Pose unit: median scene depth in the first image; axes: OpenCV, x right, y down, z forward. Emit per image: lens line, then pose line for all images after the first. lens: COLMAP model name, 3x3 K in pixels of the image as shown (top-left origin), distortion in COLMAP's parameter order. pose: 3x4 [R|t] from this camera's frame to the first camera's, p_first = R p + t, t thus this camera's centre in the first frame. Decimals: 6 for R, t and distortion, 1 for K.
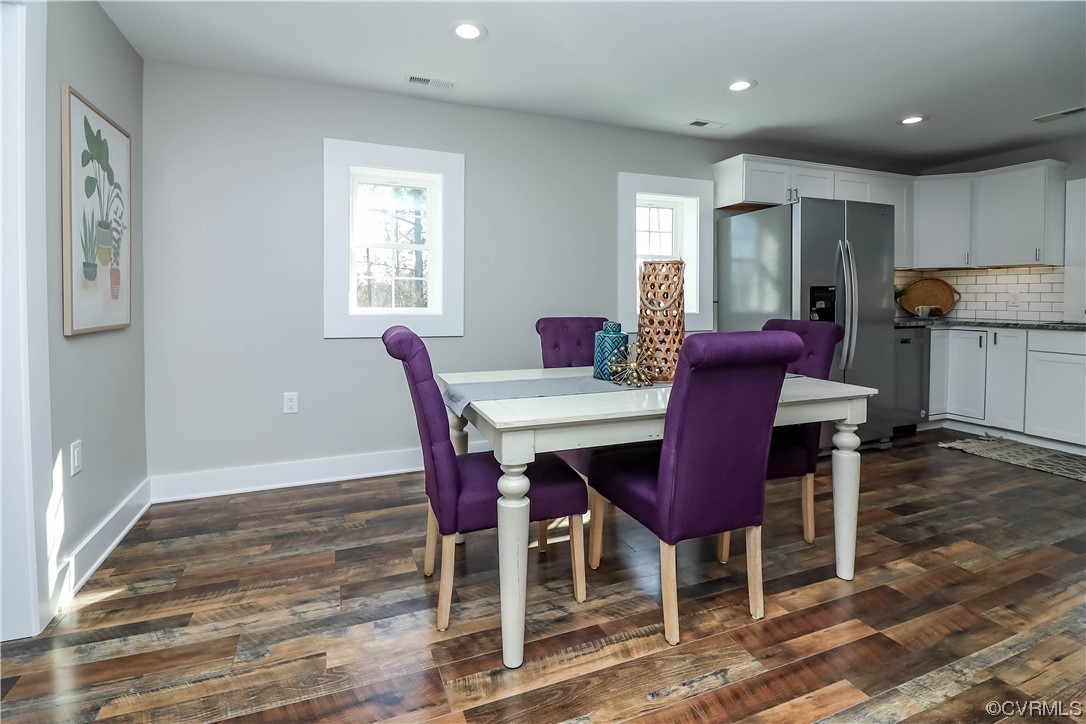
lens RADIAL K [[518.9, 0, 533.2], [0, 518.9, 307.4], [0, 0, 1]] dist [-0.001753, -0.010665]
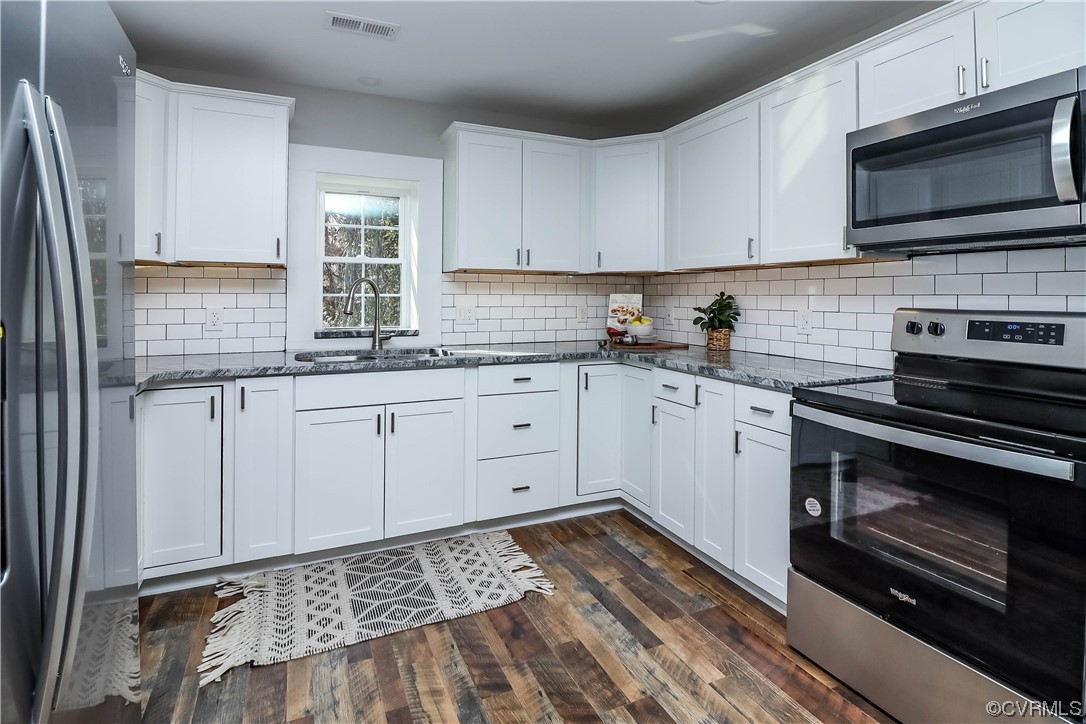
lens RADIAL K [[527.3, 0, 535.0], [0, 527.3, 292.8], [0, 0, 1]] dist [0.001853, -0.012223]
pose [[-0.024661, 0.006569, 0.999674, 0.338066], [0.019543, 0.999790, -0.006088, -0.038559], [-0.999505, 0.019386, -0.024784, 0.694098]]
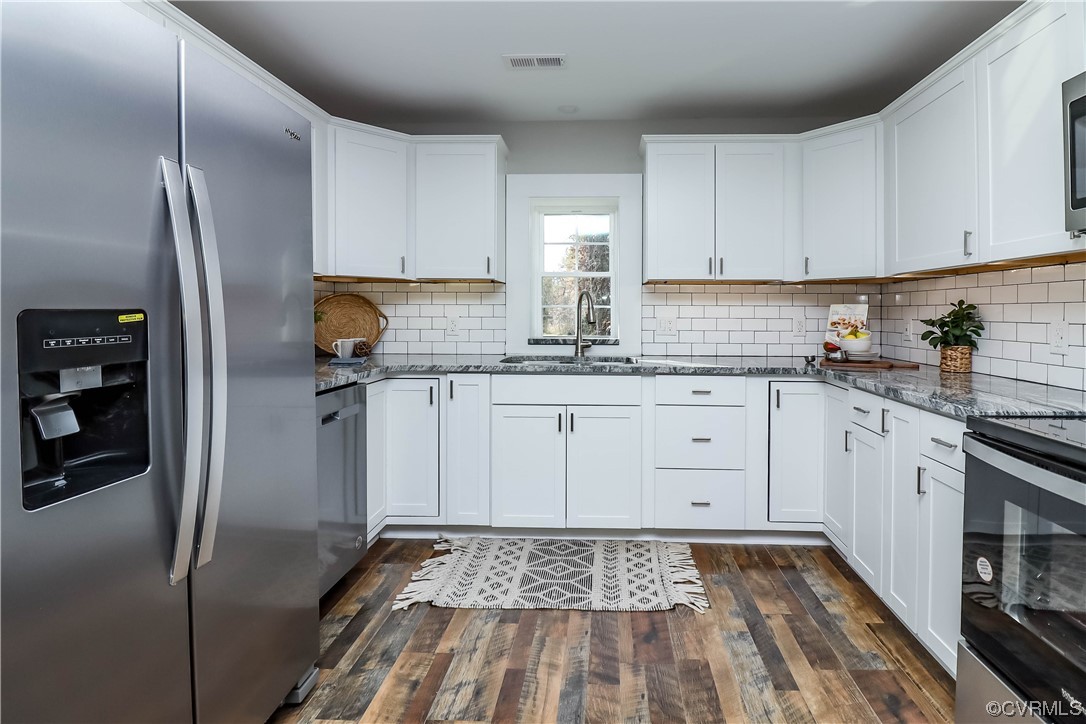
lens RADIAL K [[532.4, 0, 590.0], [0, 532.4, 314.0], [0, 0, 1]] dist [-0.002474, -0.014535]
pose [[0.410265, -0.001843, 0.911965, 0.353361], [0.016716, 0.999845, -0.005499, -0.027591], [-0.911813, 0.017501, 0.410232, 0.554250]]
